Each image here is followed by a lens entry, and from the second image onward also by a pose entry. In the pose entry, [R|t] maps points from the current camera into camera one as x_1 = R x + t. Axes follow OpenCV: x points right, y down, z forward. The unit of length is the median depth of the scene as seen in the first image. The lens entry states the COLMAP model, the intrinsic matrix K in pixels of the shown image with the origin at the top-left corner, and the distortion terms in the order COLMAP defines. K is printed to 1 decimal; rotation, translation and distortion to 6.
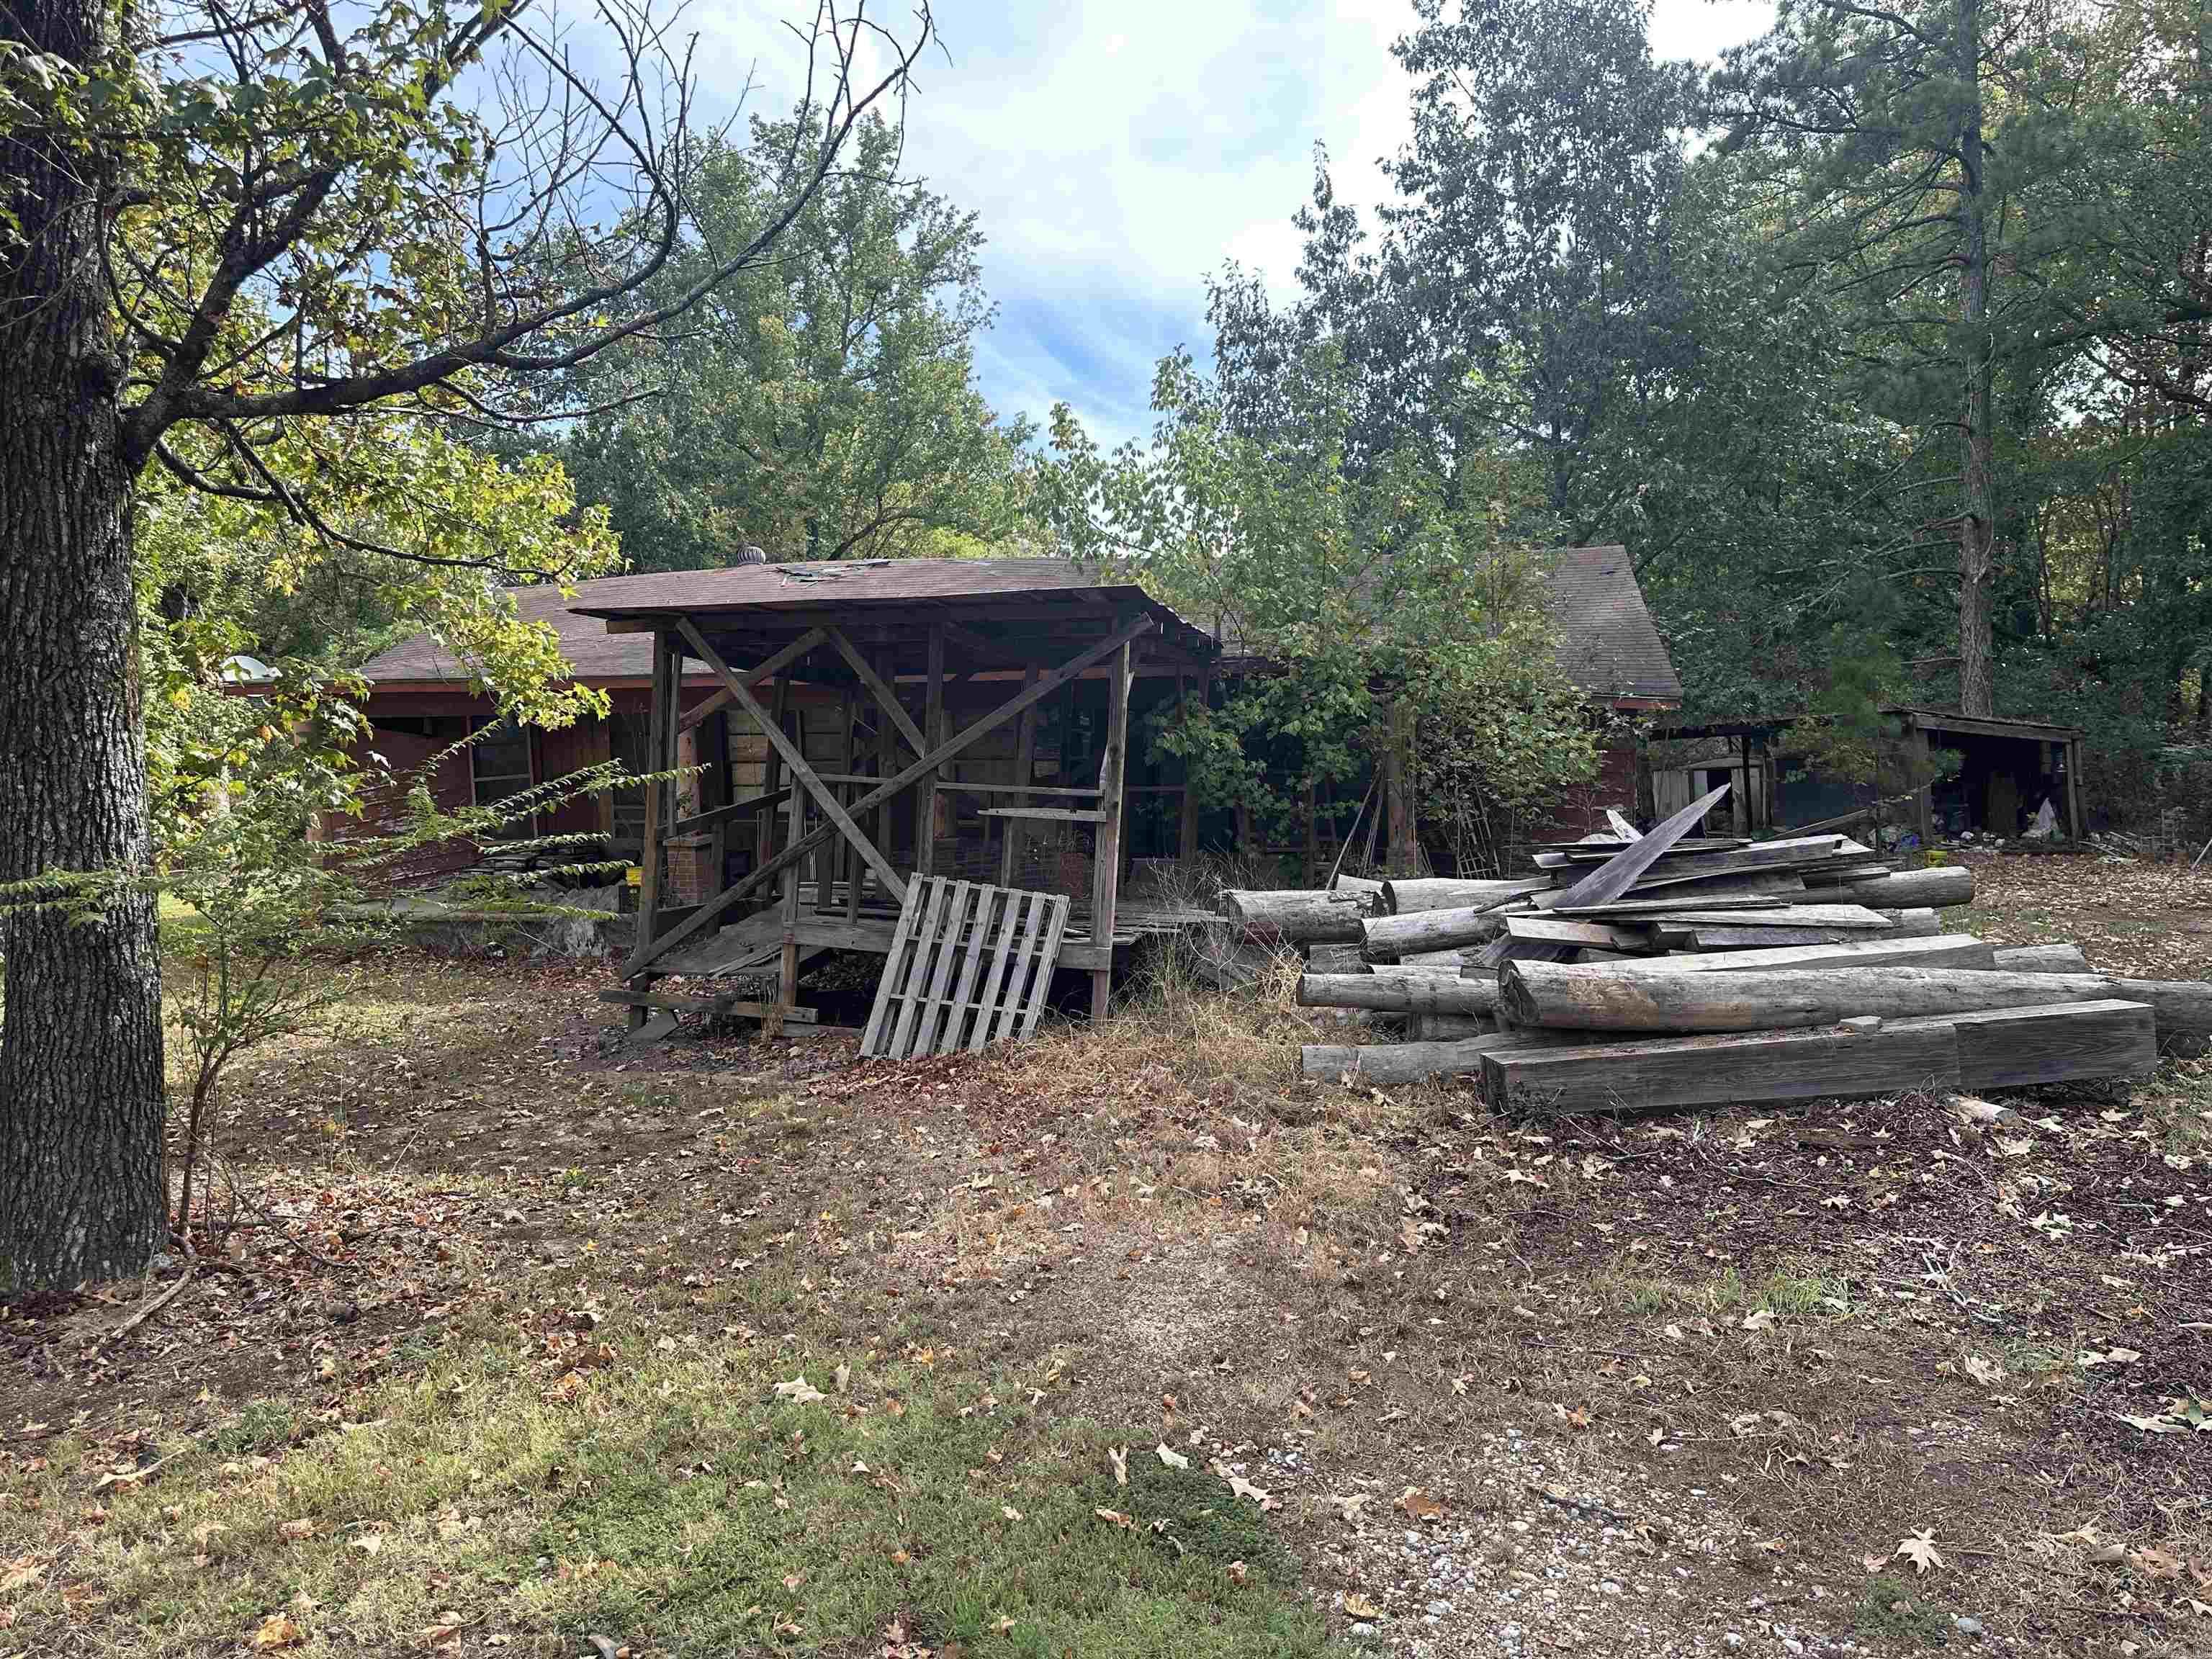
lens RADIAL K [[1484.0, 0, 1108.1], [0, 1484.0, 820.0], [0, 0, 1]] dist [0.002635, -0.041367]
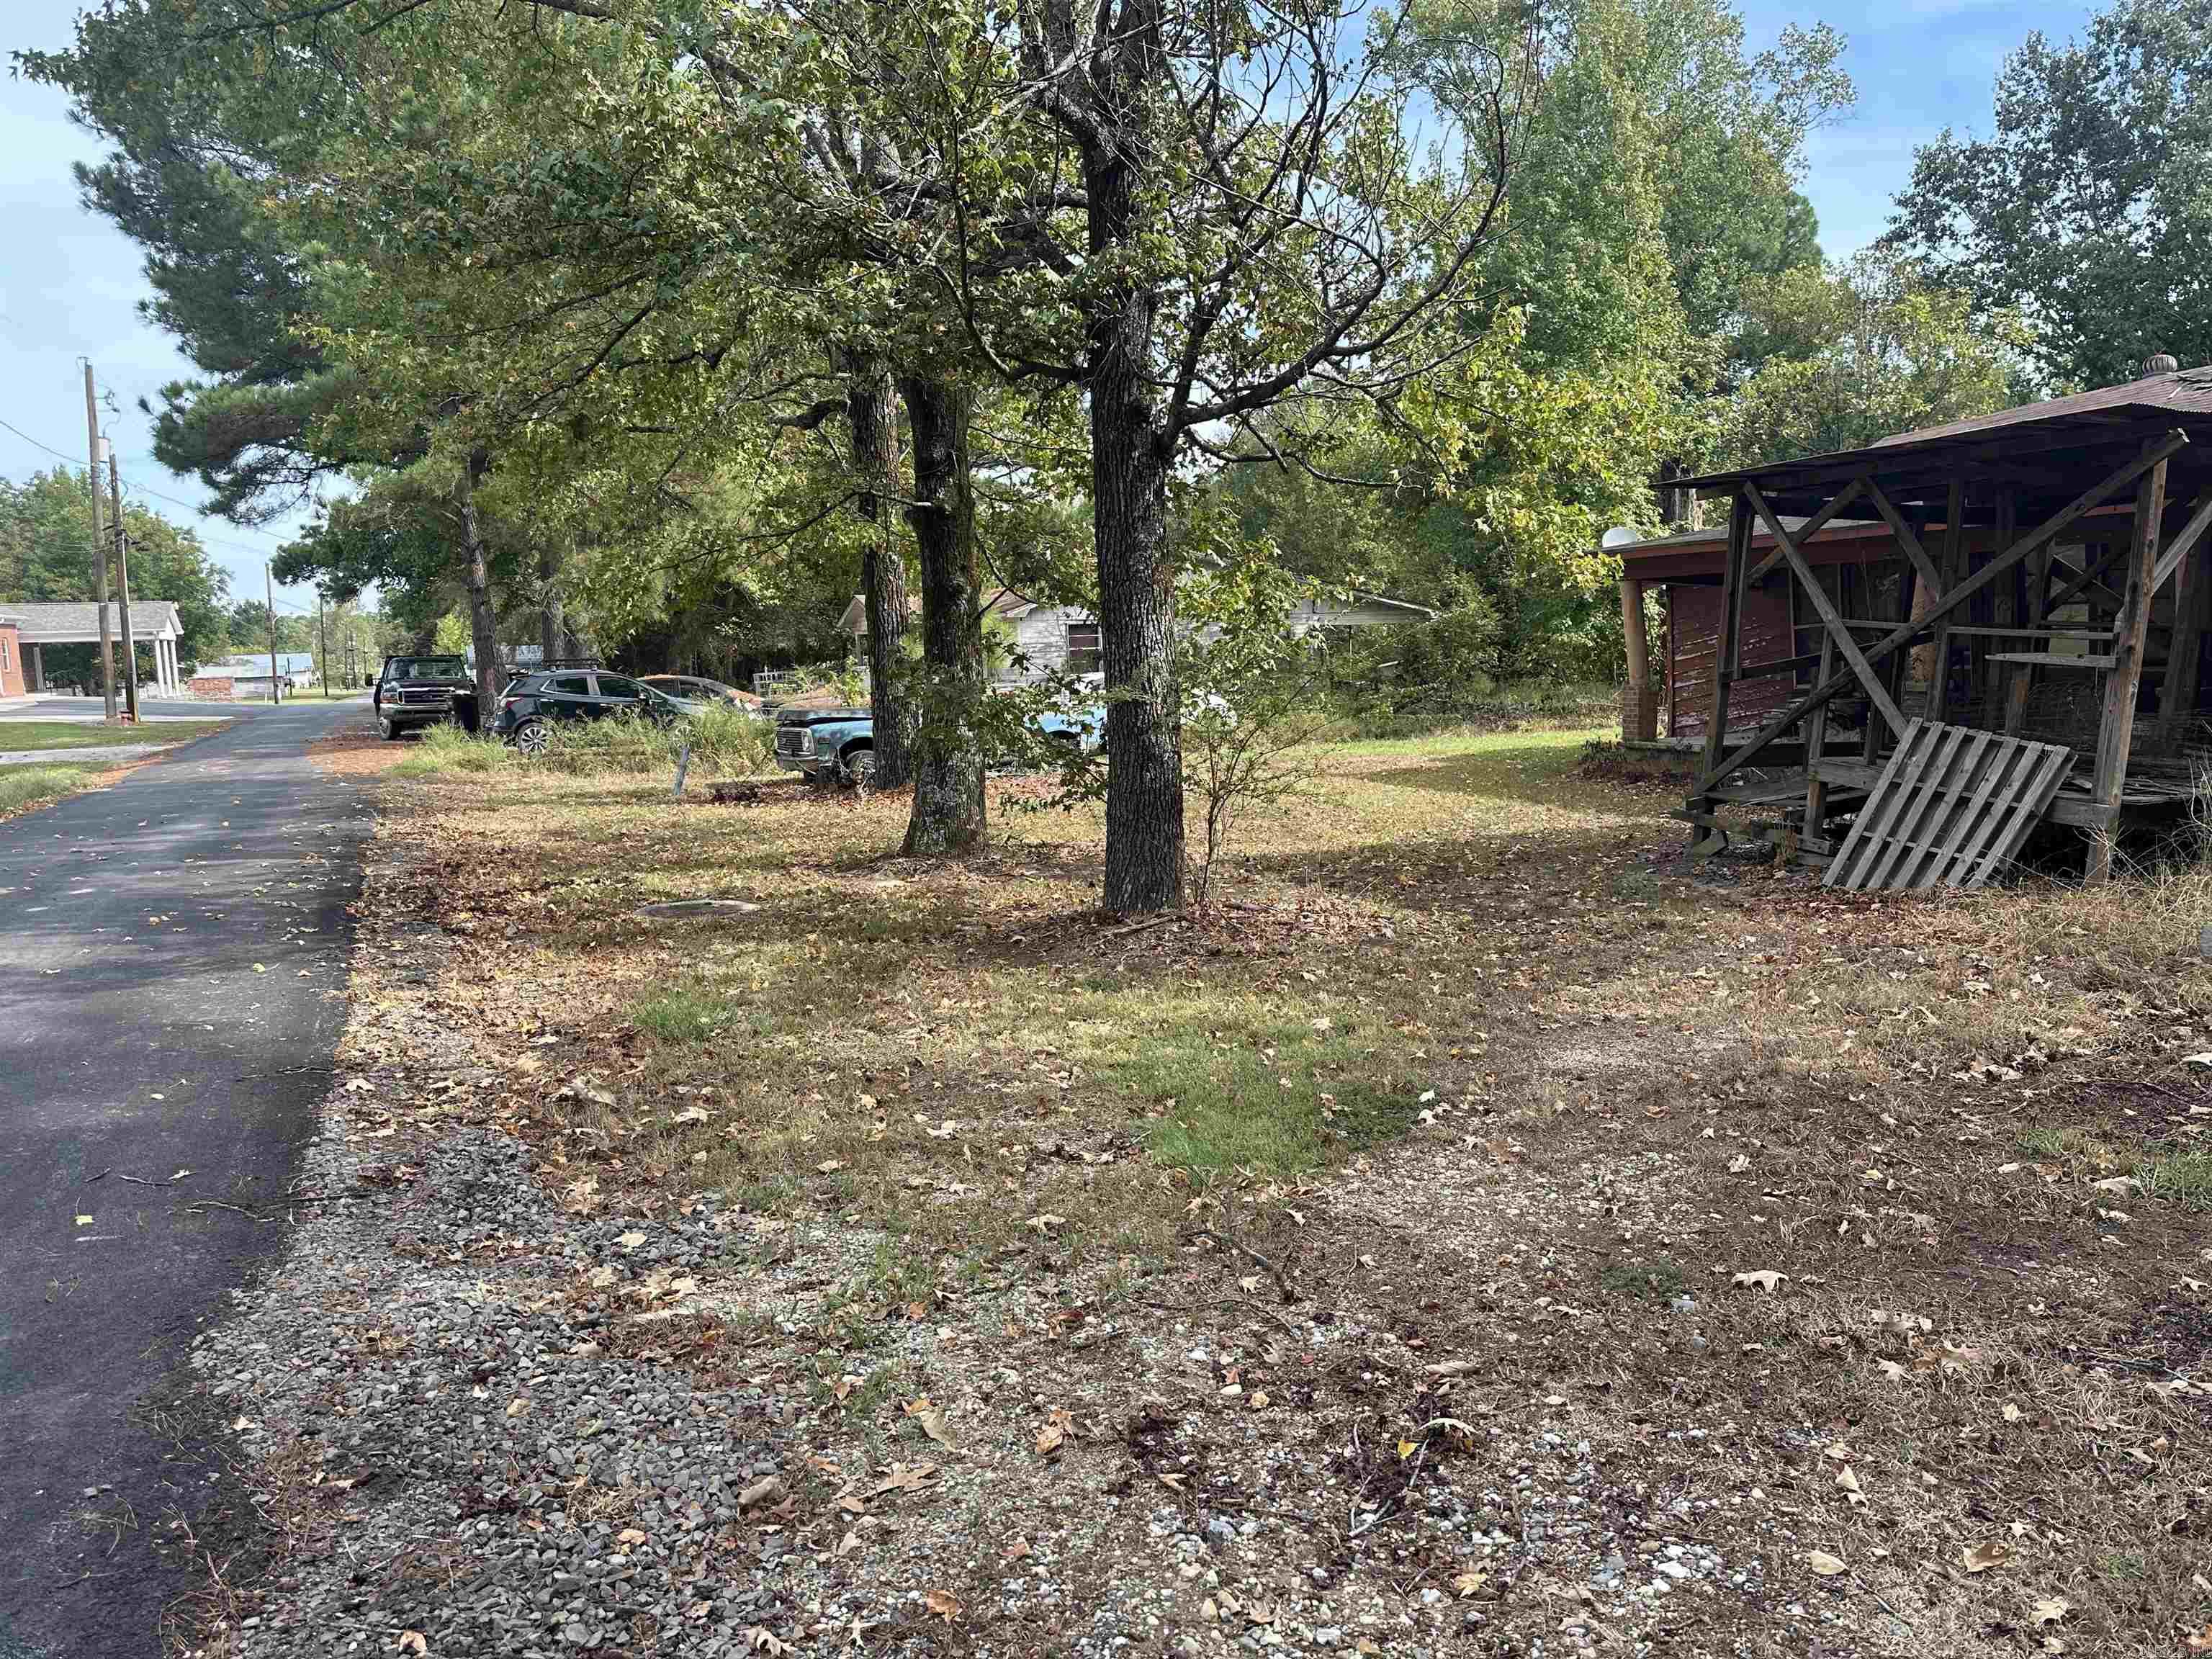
lens RADIAL K [[1484.0, 0, 1116.7], [0, 1484.0, 847.0], [0, 0, 1]] dist [0.002635, -0.041367]
pose [[0.549249, 0.101508, -0.829470, 0.378667], [-0.000292, 0.992618, 0.121280, 0.000737], [0.835658, -0.066371, 0.545225, -0.016088]]
